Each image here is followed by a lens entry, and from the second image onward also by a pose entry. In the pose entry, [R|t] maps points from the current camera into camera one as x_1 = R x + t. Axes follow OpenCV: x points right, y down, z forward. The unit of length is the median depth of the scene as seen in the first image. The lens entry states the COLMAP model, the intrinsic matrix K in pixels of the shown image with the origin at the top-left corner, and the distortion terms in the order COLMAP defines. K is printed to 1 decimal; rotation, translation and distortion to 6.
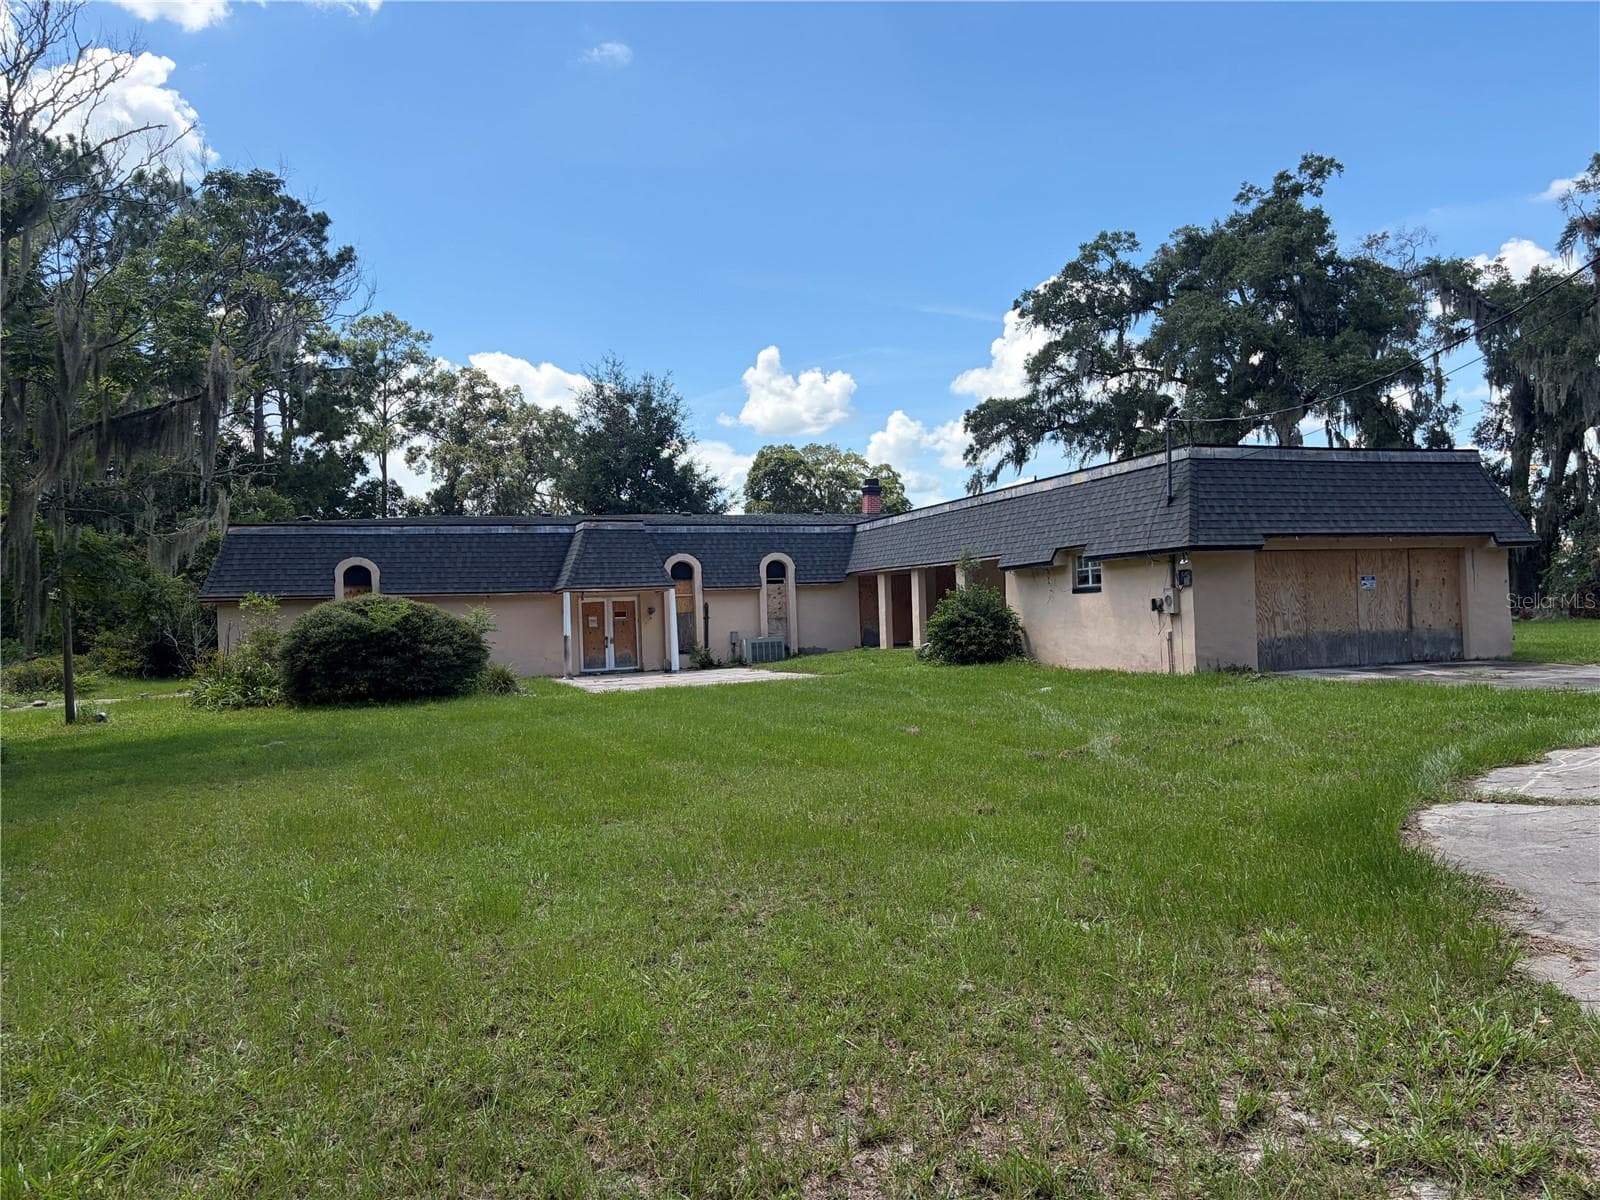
lens RADIAL K [[1219.5, 0, 794.3], [0, 1219.5, 601.0], [0, 0, 1]] dist [0.035150, -0.028230]
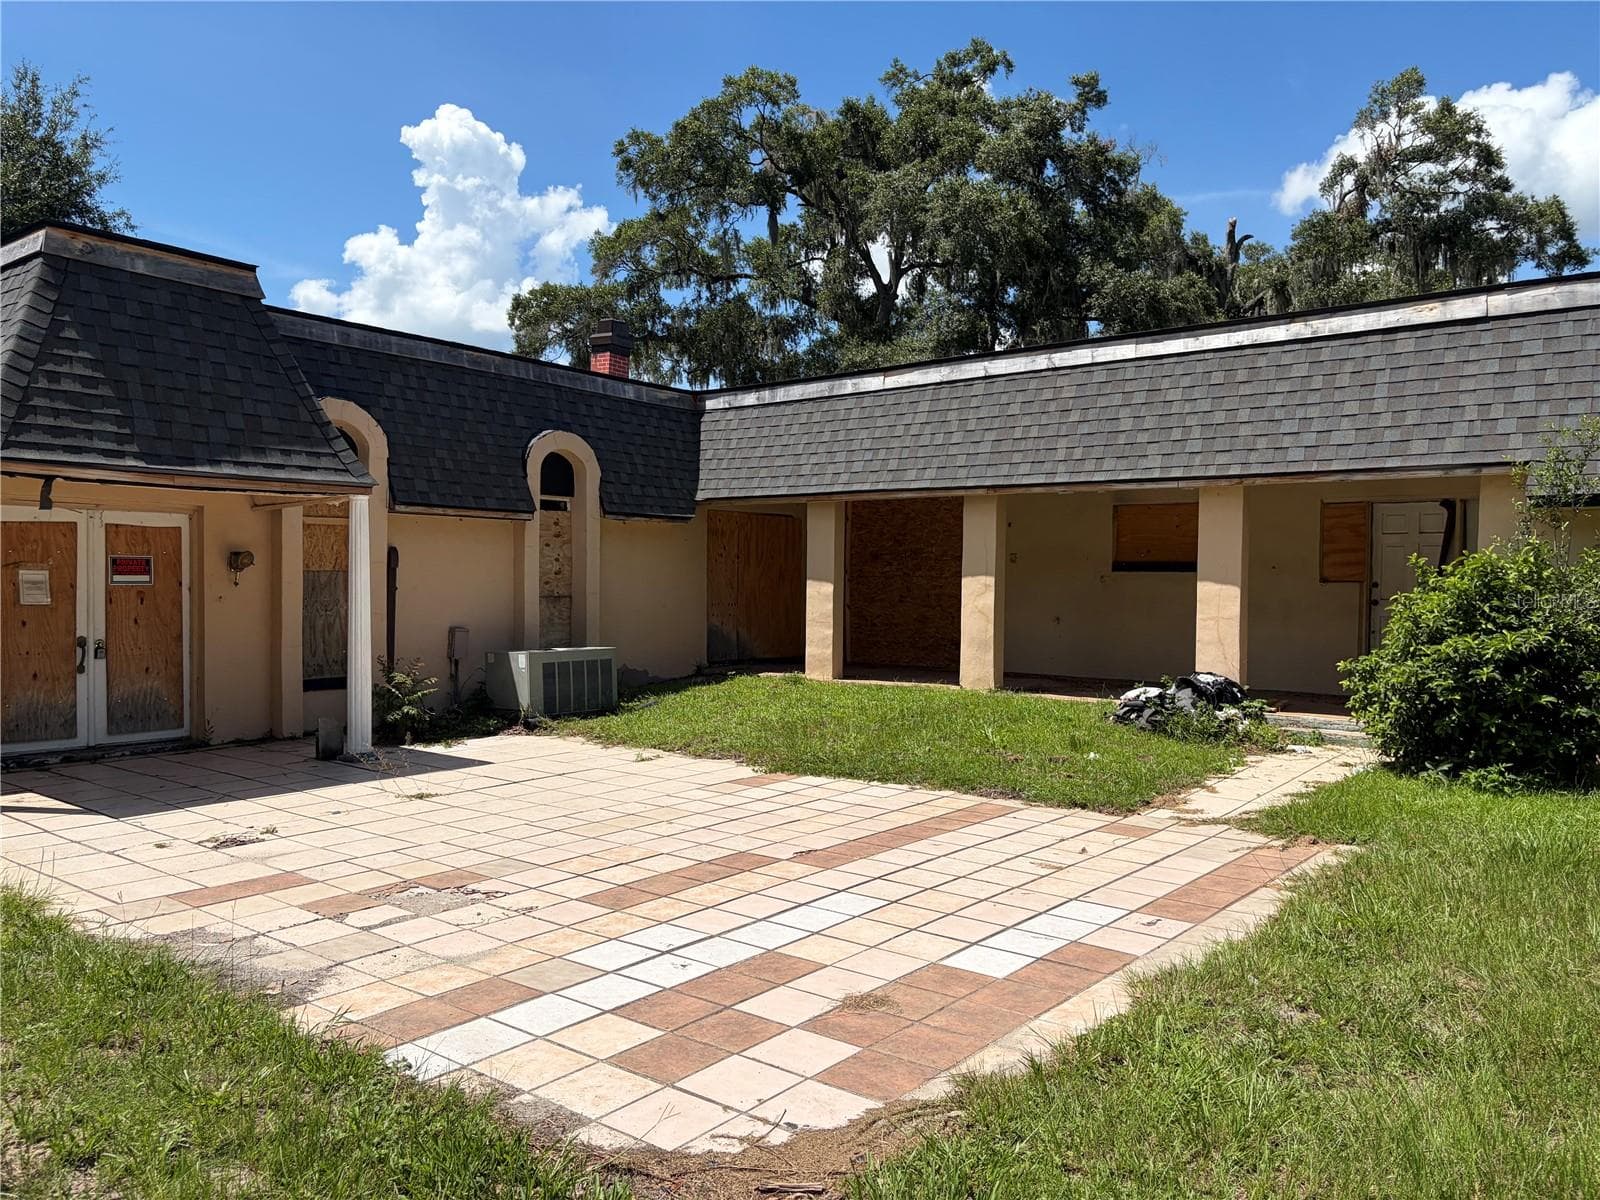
lens RADIAL K [[1219.5, 0, 808.1], [0, 1219.5, 599.4], [0, 0, 1]] dist [0.035150, -0.028230]
pose [[0.853162, 0.037561, 0.520292, -0.088472], [-0.050377, 0.998675, 0.010509, 0.003997], [-0.519208, -0.035177, 0.853924, 0.354693]]
